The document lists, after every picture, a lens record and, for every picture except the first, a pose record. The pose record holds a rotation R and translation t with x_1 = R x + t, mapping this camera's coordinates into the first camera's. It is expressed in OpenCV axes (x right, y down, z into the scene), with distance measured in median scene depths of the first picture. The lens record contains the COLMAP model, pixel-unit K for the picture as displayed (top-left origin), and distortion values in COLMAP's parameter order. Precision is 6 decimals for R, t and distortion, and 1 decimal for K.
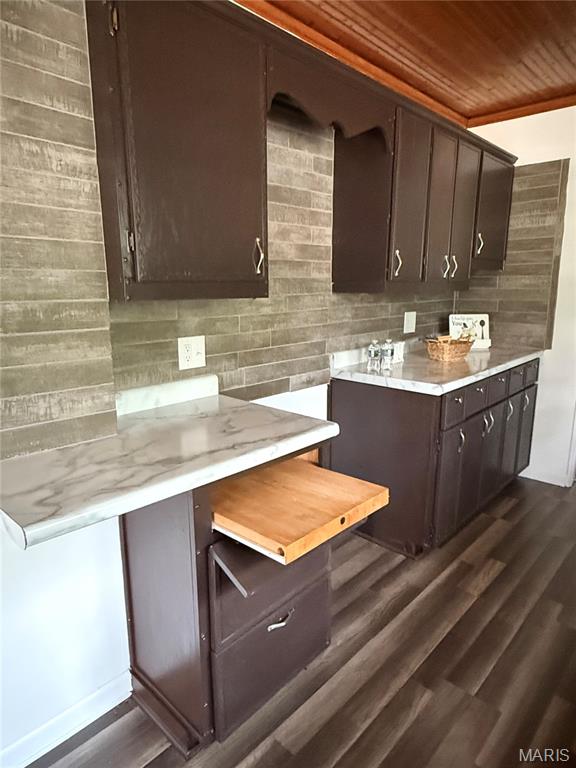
lens RADIAL K [[481.6, 0, 288.0], [0, 481.6, 384.0], [0, 0, 1]] dist [0.006677, 0.001075]
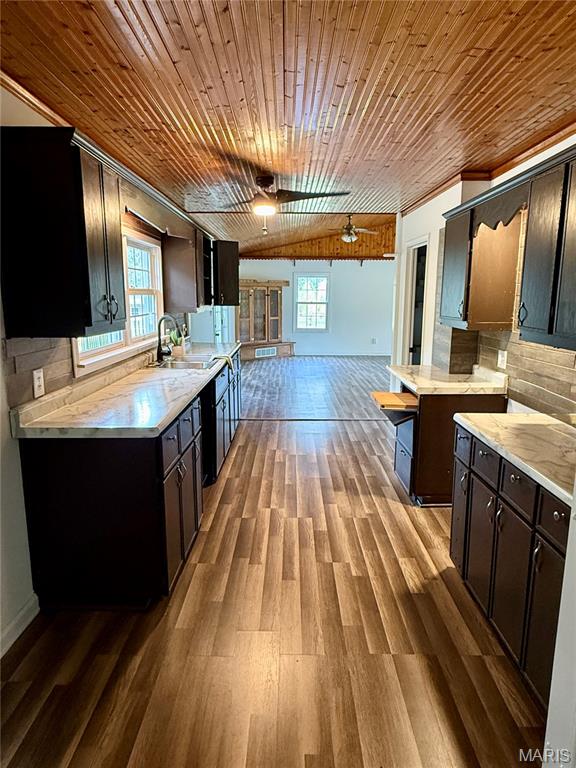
lens RADIAL K [[481.6, 0, 288.0], [0, 481.6, 384.0], [0, 0, 1]] dist [0.006677, 0.001075]
pose [[-0.733735, 0.119581, -0.668830, 1.130512], [-0.146127, 0.933580, 0.327223, -0.317806], [0.663536, 0.337829, -0.667526, 1.185278]]
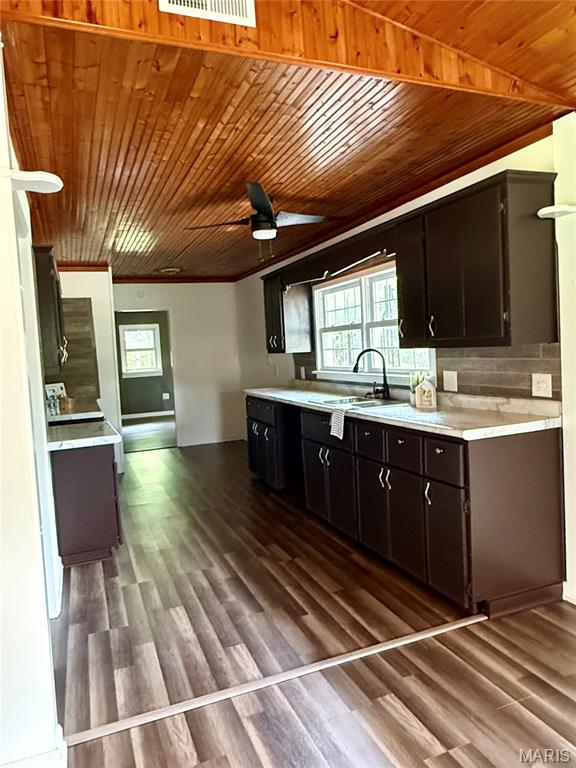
lens RADIAL K [[549.5, 0, 288.0], [0, 549.5, 384.0], [0, 0, 1]] dist [-0.003953, -0.001396]
pose [[0.435059, -0.087373, 0.896153, -1.090110], [0.240966, 0.970275, -0.022383, 0.099551], [-0.867559, 0.225680, 0.443181, -0.568948]]
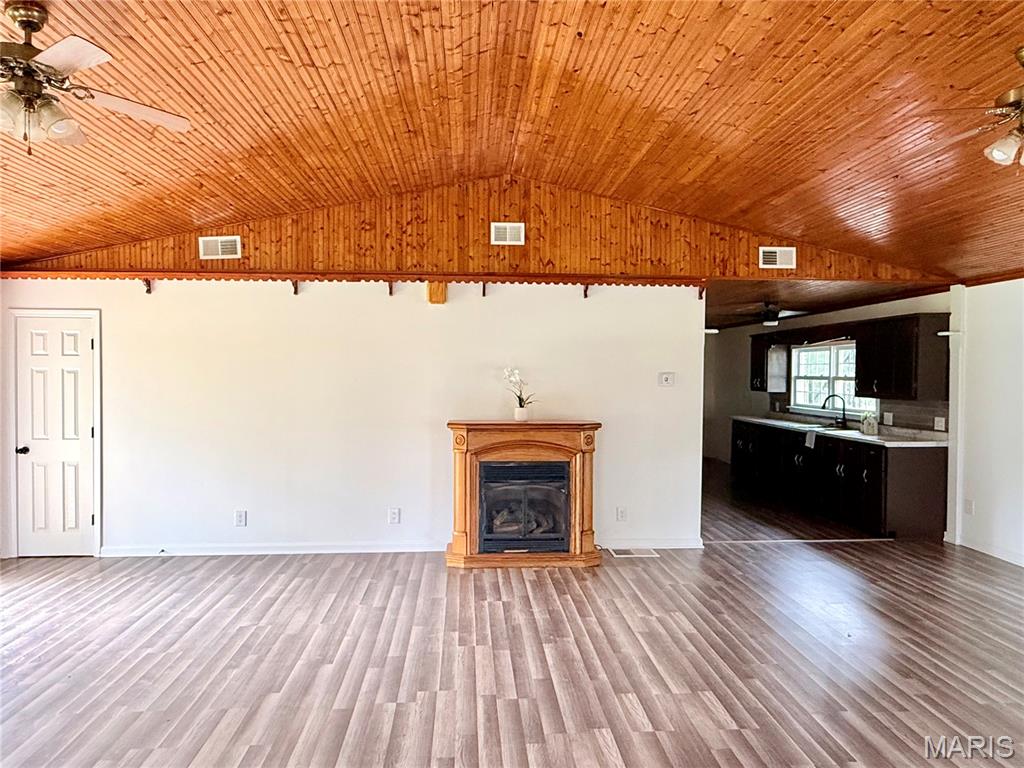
lens RADIAL K [[642.1, 0, 512.0], [0, 642.1, 384.0], [0, 0, 1]] dist [0.006677, 0.001075]
pose [[0.686964, -0.012324, 0.726587, -2.611860], [0.146026, 0.981803, -0.121409, 0.114121], [-0.711869, 0.189504, 0.676263, -1.014852]]
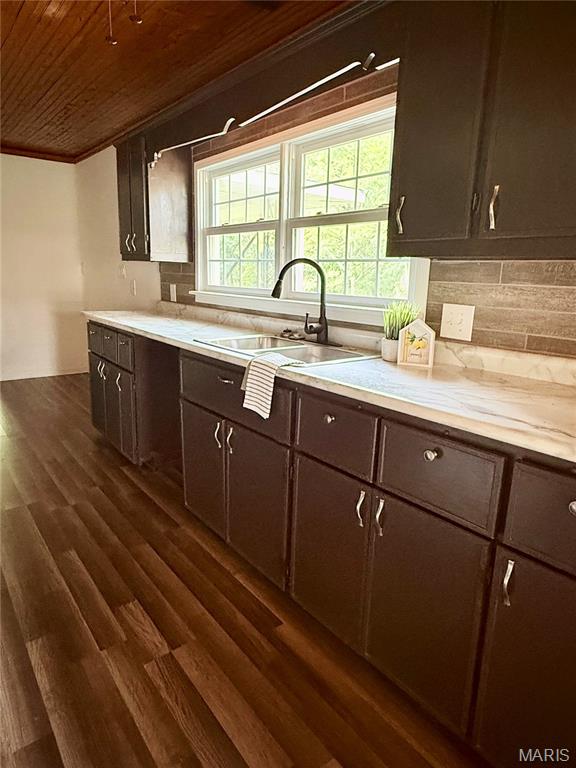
lens RADIAL K [[481.6, 0, 288.0], [0, 481.6, 384.0], [0, 0, 1]] dist [0.006677, 0.001075]
pose [[0.158998, -0.218524, 0.962791, -0.434687], [0.176738, 0.965744, 0.190007, 0.070392], [-0.971331, 0.139951, 0.192173, -0.209241]]
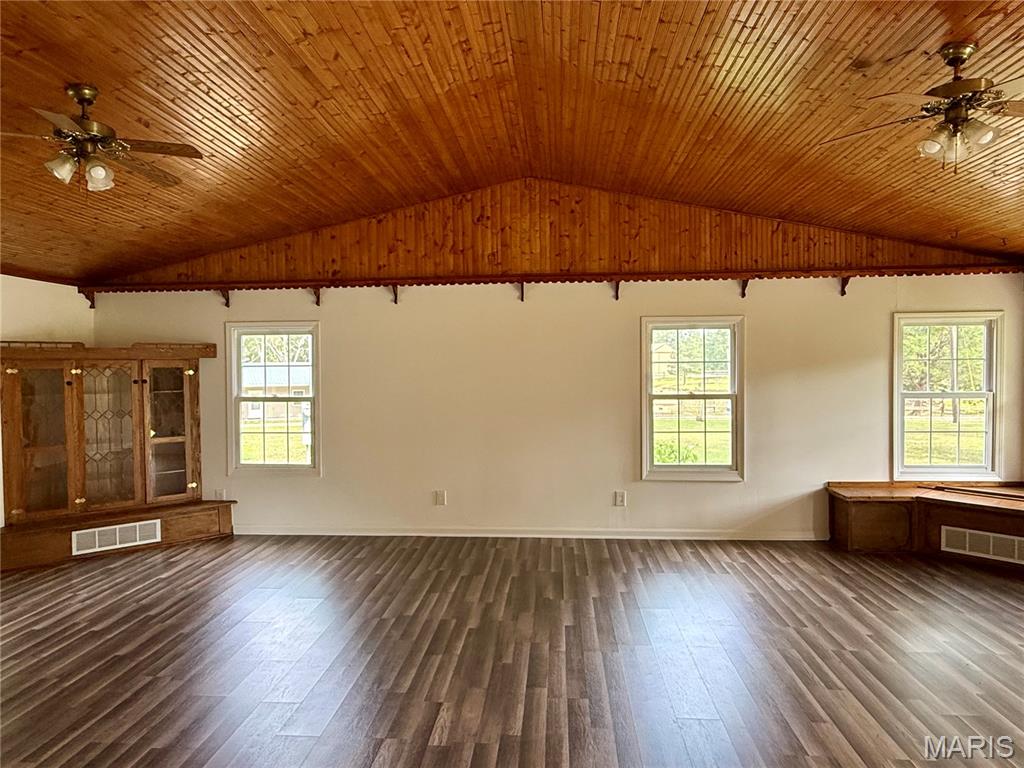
lens RADIAL K [[642.1, 0, 512.0], [0, 642.1, 384.0], [0, 0, 1]] dist [0.006677, 0.001075]
pose [[-0.785608, 0.022526, -0.618314, -1.274877], [-0.114817, 0.976672, 0.181464, -0.158882], [0.607978, 0.213553, -0.764695, 0.374215]]
